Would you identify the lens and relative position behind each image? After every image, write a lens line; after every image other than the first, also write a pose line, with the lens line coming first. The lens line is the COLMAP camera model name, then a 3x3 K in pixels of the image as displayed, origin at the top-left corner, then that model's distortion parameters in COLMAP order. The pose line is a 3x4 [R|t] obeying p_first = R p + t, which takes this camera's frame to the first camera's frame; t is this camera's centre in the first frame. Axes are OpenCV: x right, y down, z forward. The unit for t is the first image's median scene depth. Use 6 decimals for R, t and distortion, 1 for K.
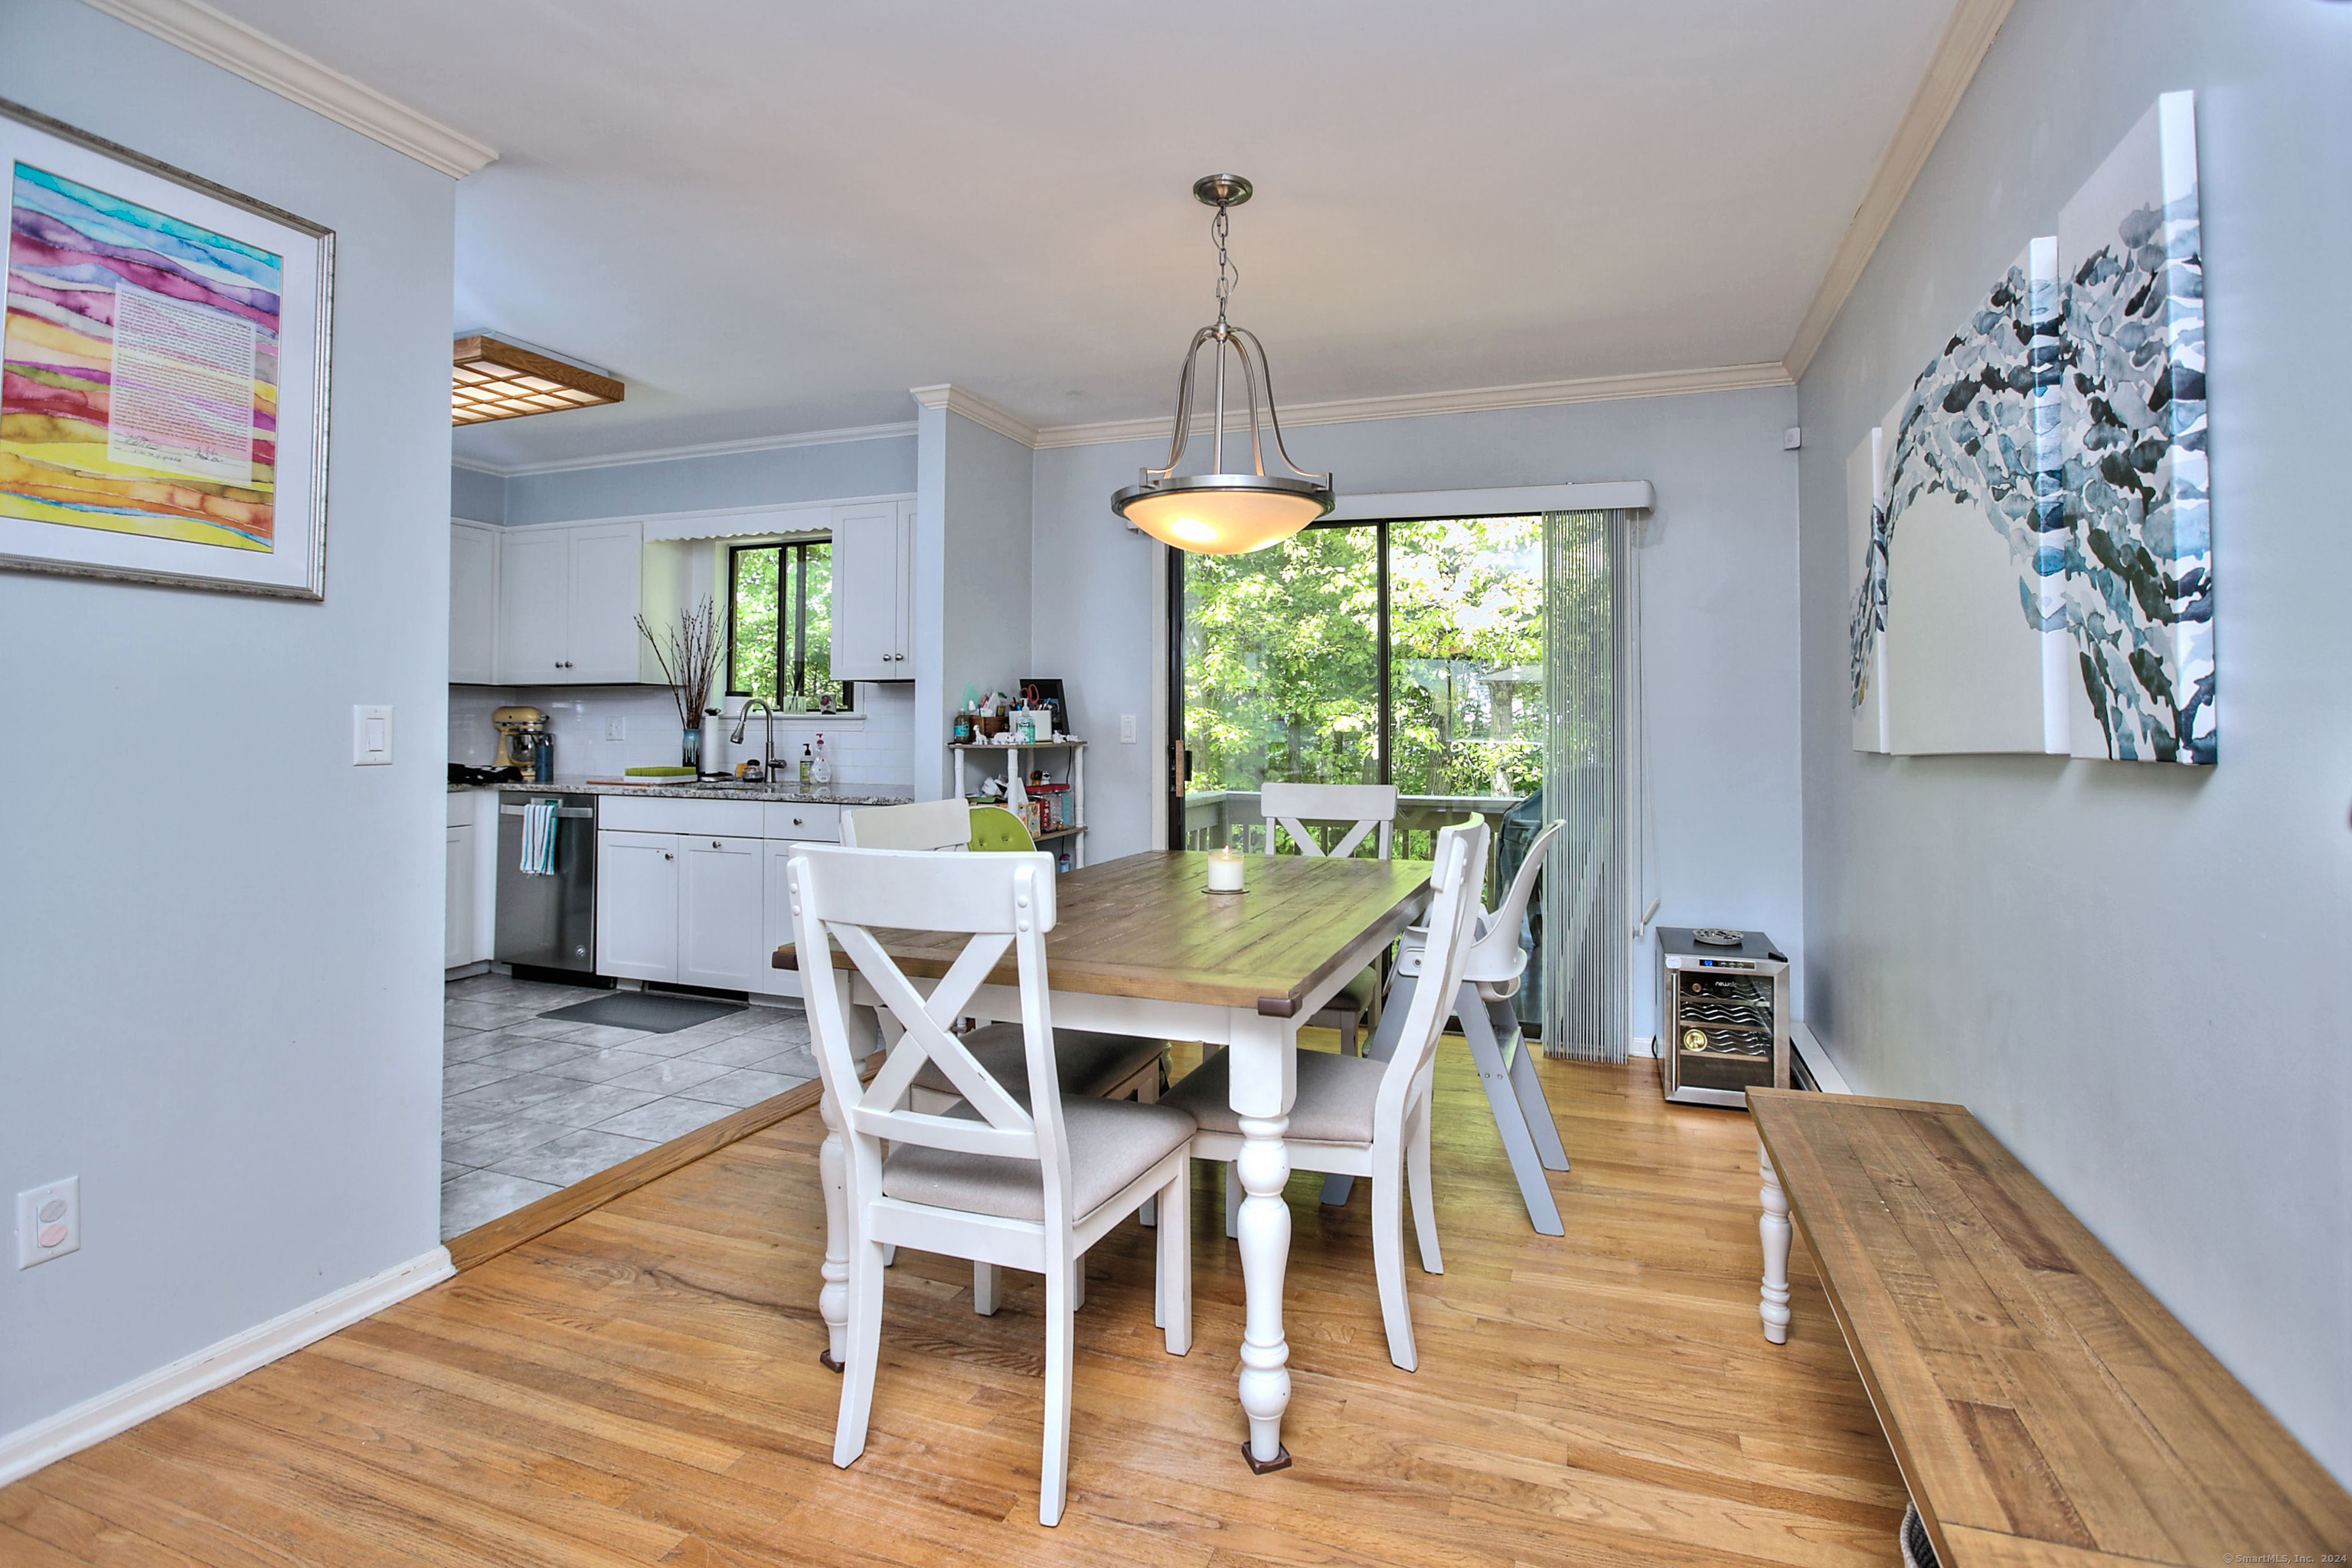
lens RADIAL K [[1134.8, 0, 1205.5], [0, 1134.8, 698.3], [0, 0, 1]] dist [-0.016996, 0.000698]
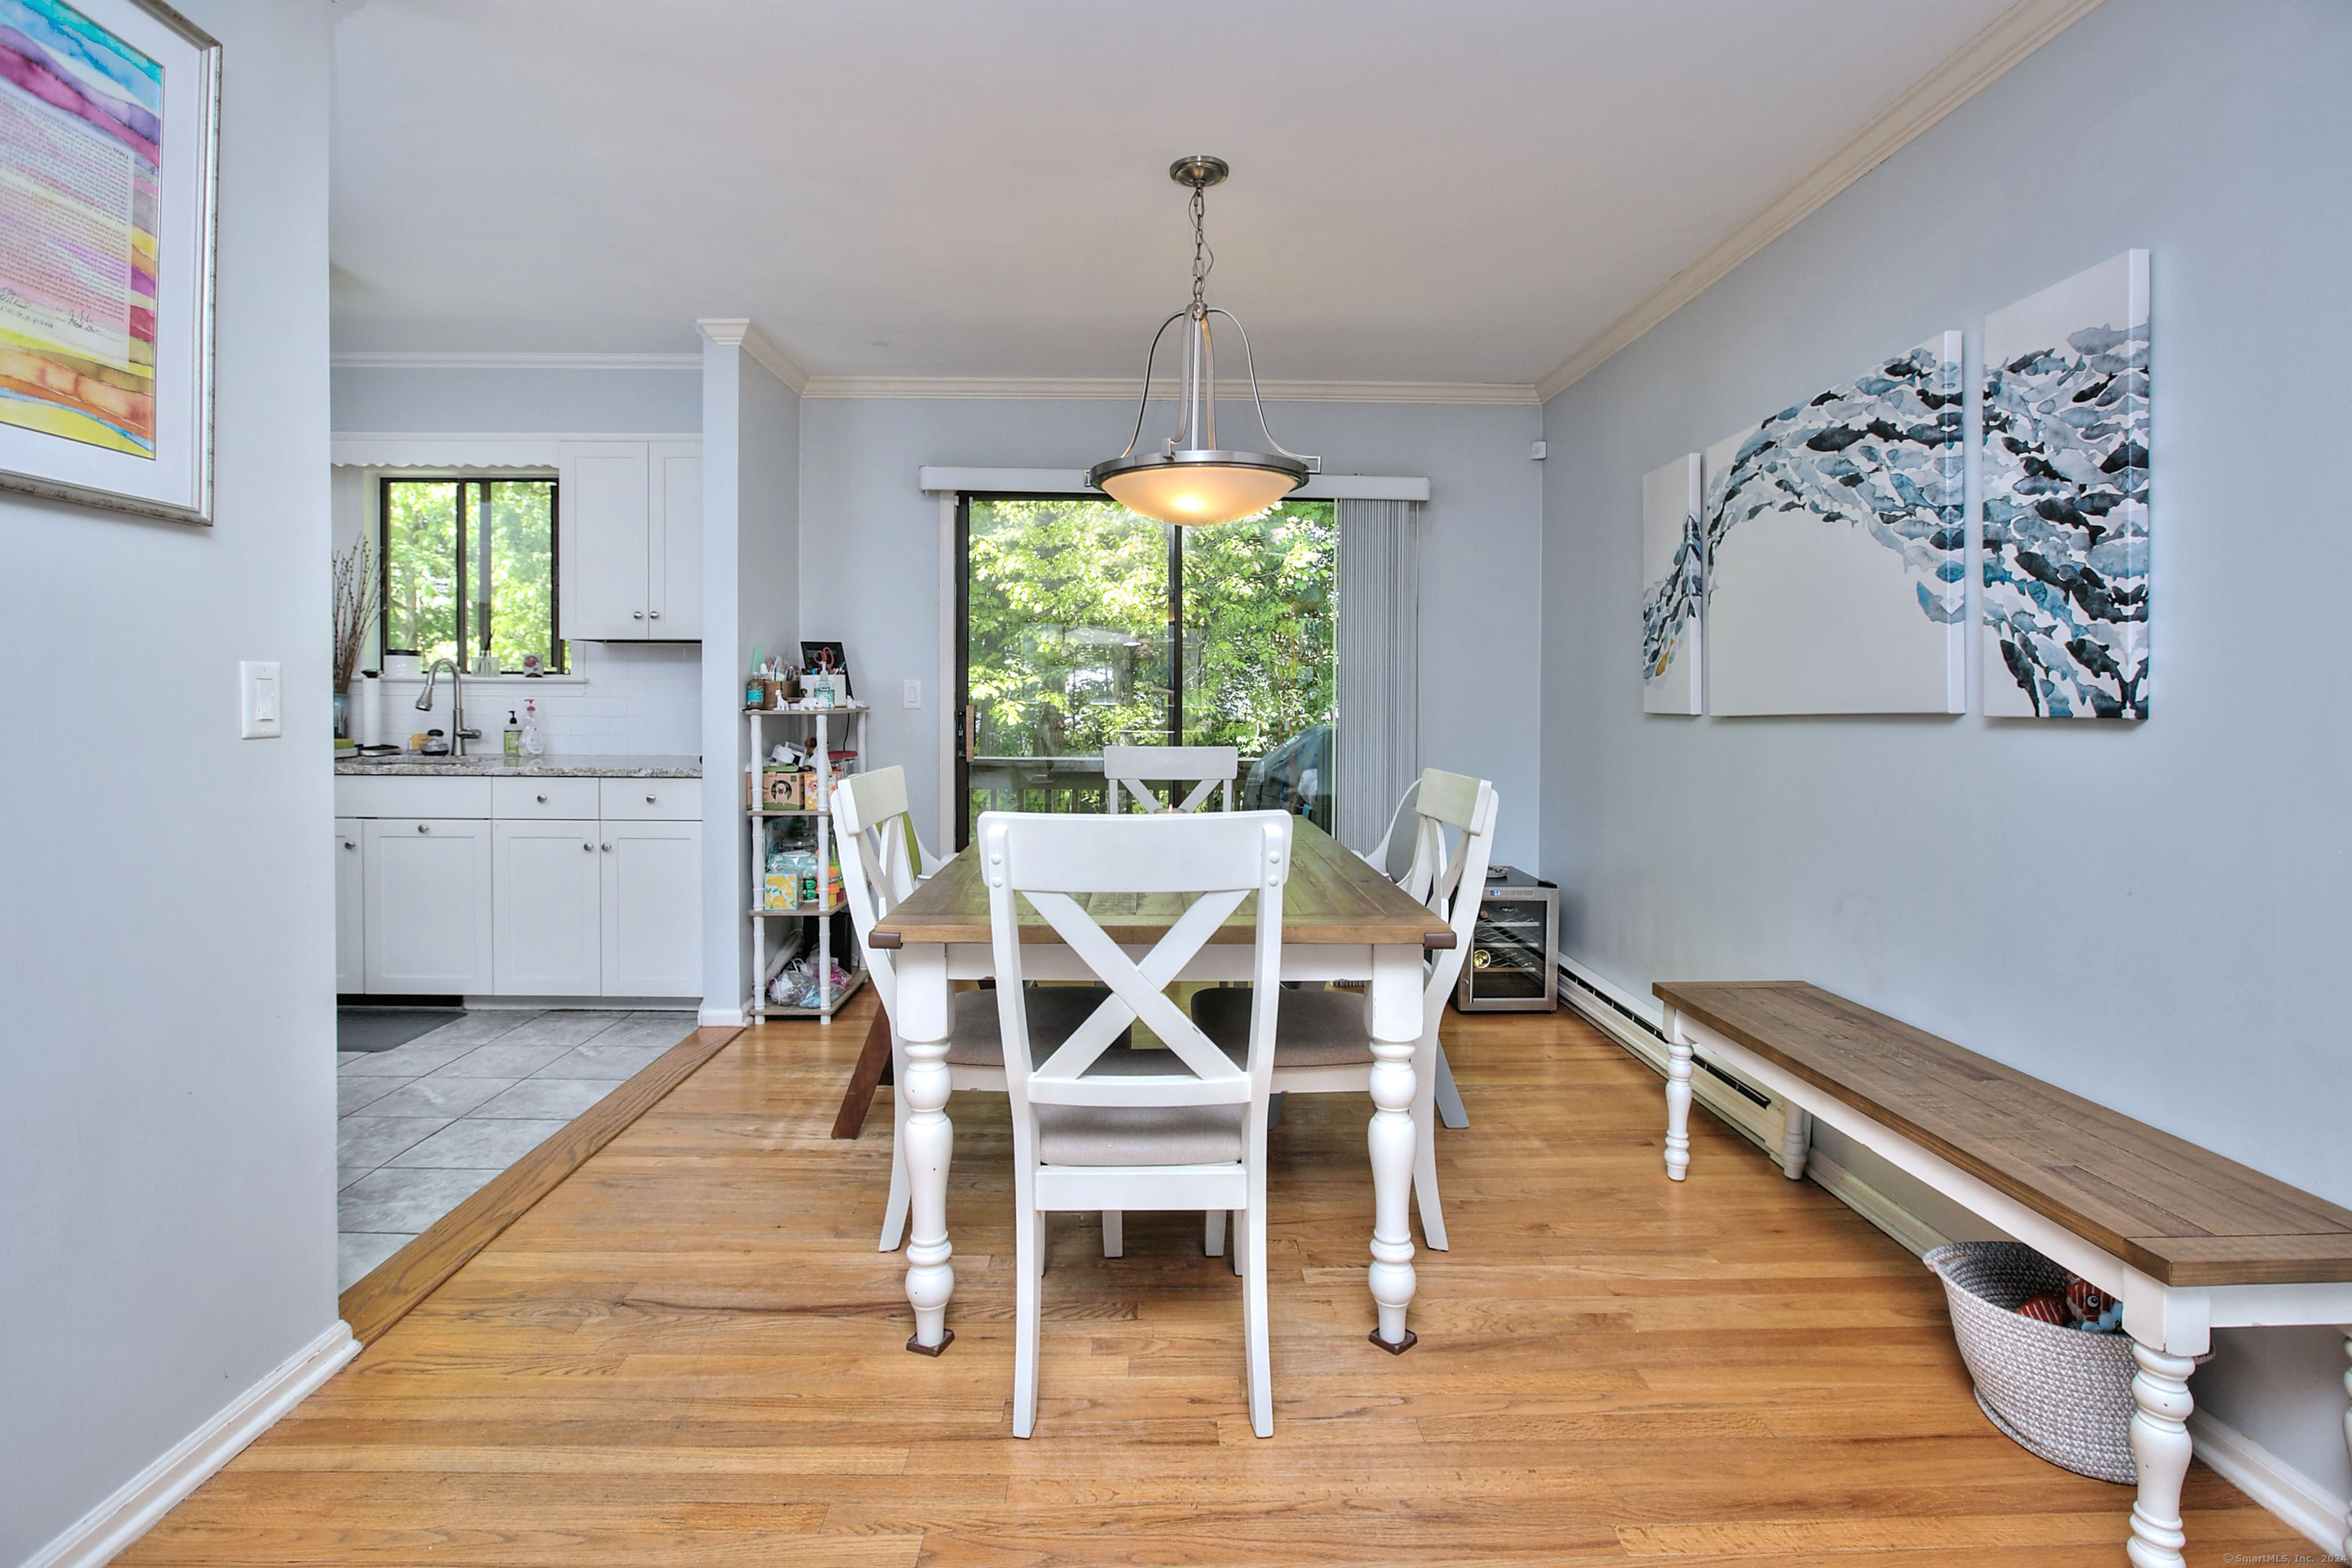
lens RADIAL K [[1117.0, 0, 1138.3], [0, 1117.0, 709.2], [0, 0, 1]] dist [-0.018102, -0.001230]
pose [[0.936479, -0.002295, 0.350716, -0.518317], [-0.011378, 0.999253, 0.036921, 0.004724], [-0.350539, -0.038566, 0.935754, 0.069594]]
